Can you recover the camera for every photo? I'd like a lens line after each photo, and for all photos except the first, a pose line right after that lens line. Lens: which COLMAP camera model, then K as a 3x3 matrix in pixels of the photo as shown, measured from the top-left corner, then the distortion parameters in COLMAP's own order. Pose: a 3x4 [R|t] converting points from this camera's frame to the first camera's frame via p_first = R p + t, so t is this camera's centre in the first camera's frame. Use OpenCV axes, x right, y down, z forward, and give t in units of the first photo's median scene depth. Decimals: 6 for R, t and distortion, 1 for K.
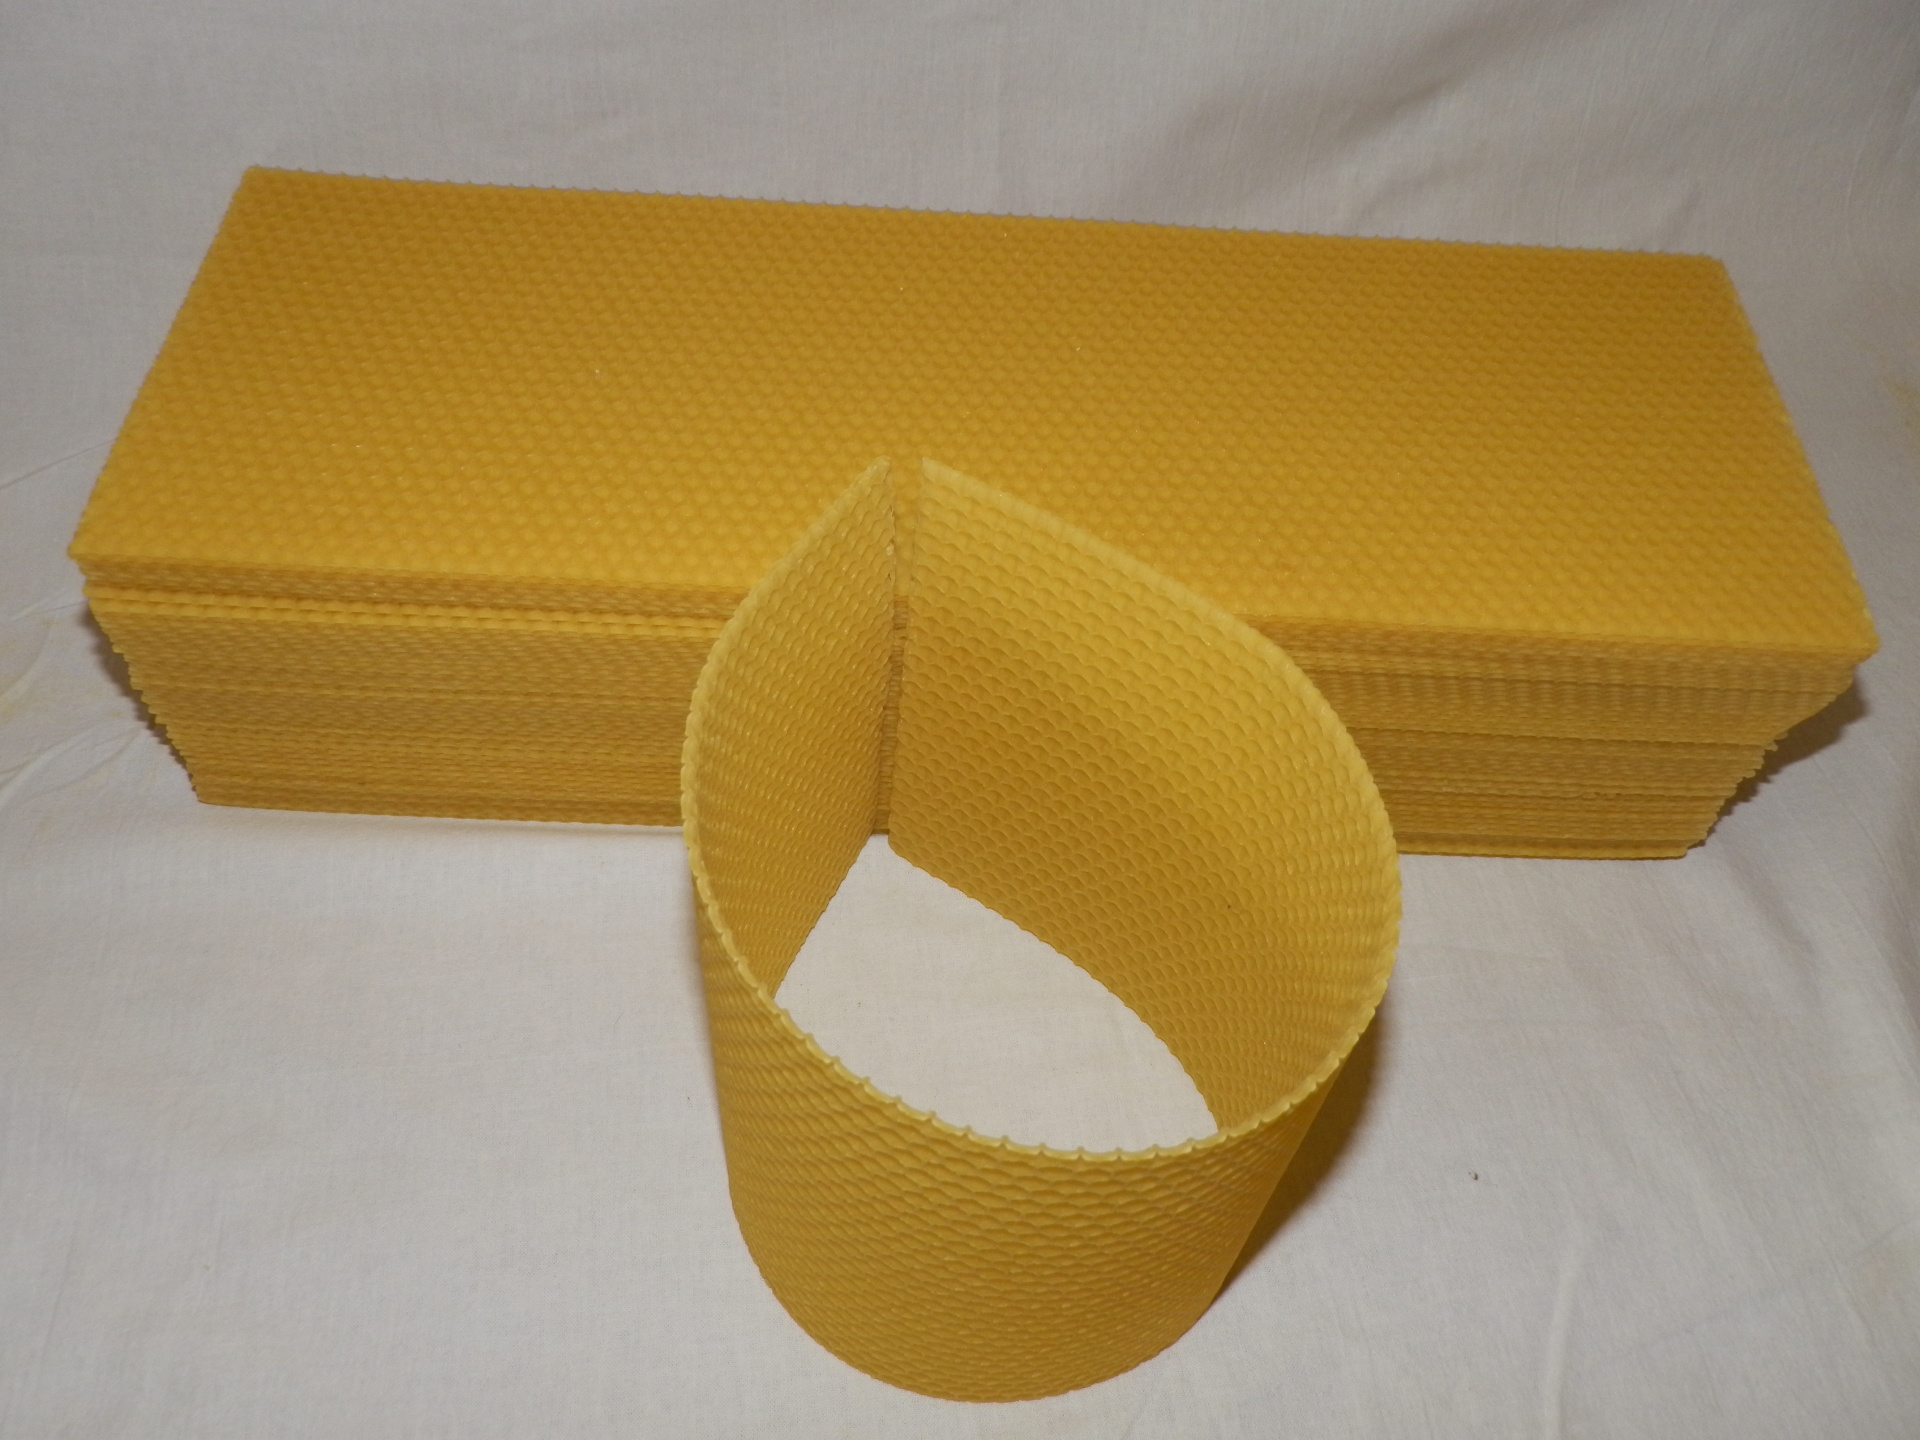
lens RADIAL K [[1602.5, 0, 956.3], [0, 1602.5, 725.6], [0, 0, 1]] dist [0.004436, -0.009777]
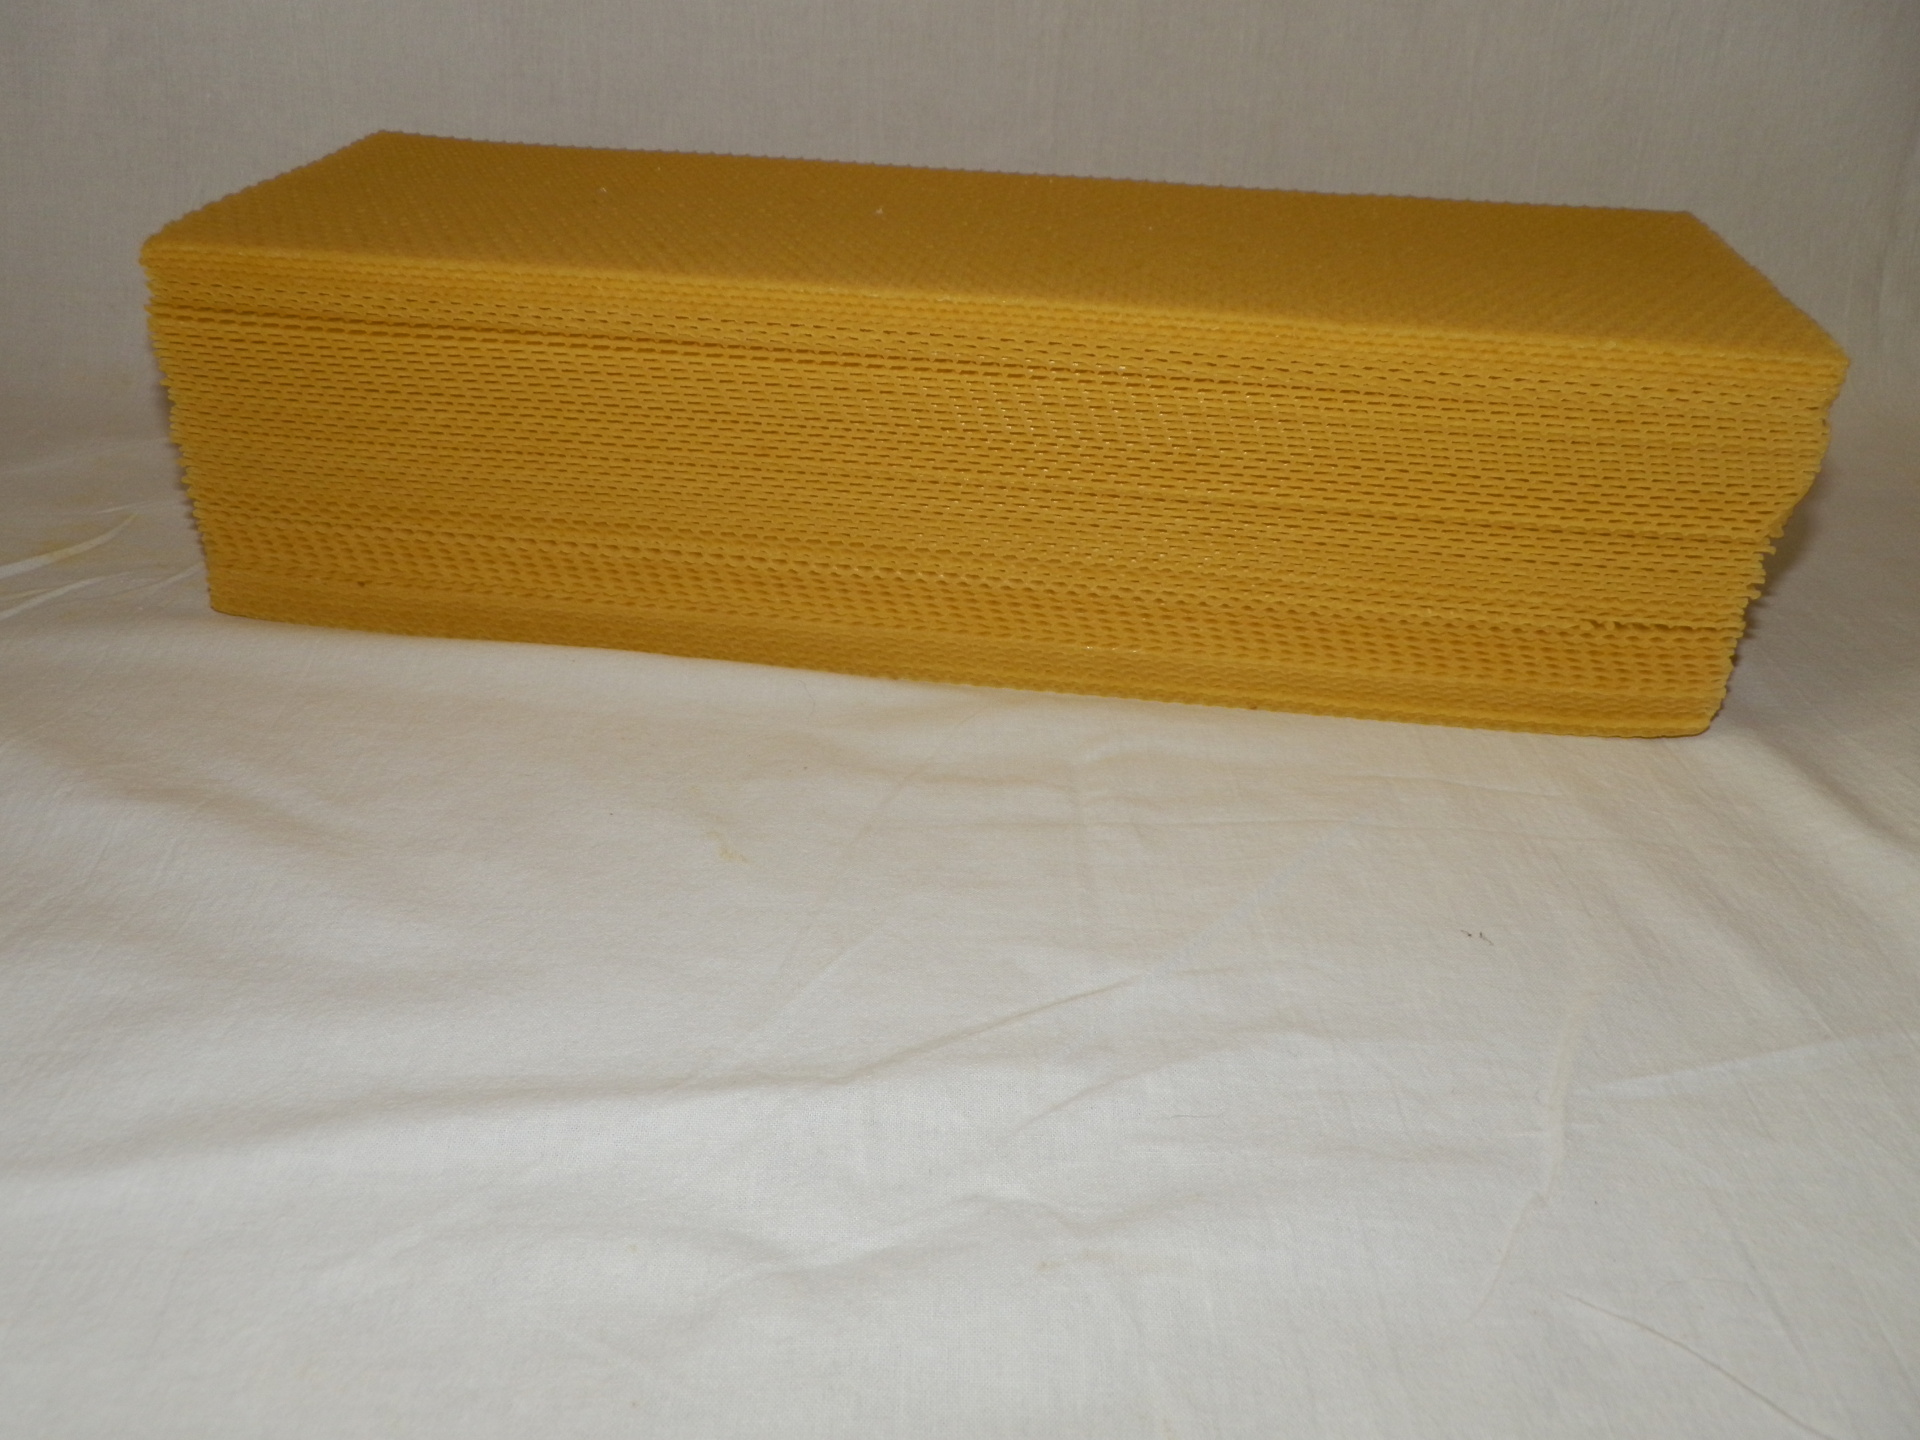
lens RADIAL K [[1602.5, 0, 957.2], [0, 1602.5, 727.6], [0, 0, 1]] dist [0.004436, -0.009777]
pose [[0.994264, 0.034726, -0.101157, 0.127942], [-0.071505, 0.919192, -0.387263, 0.528724], [0.079534, 0.392275, 0.916403, 0.124810]]
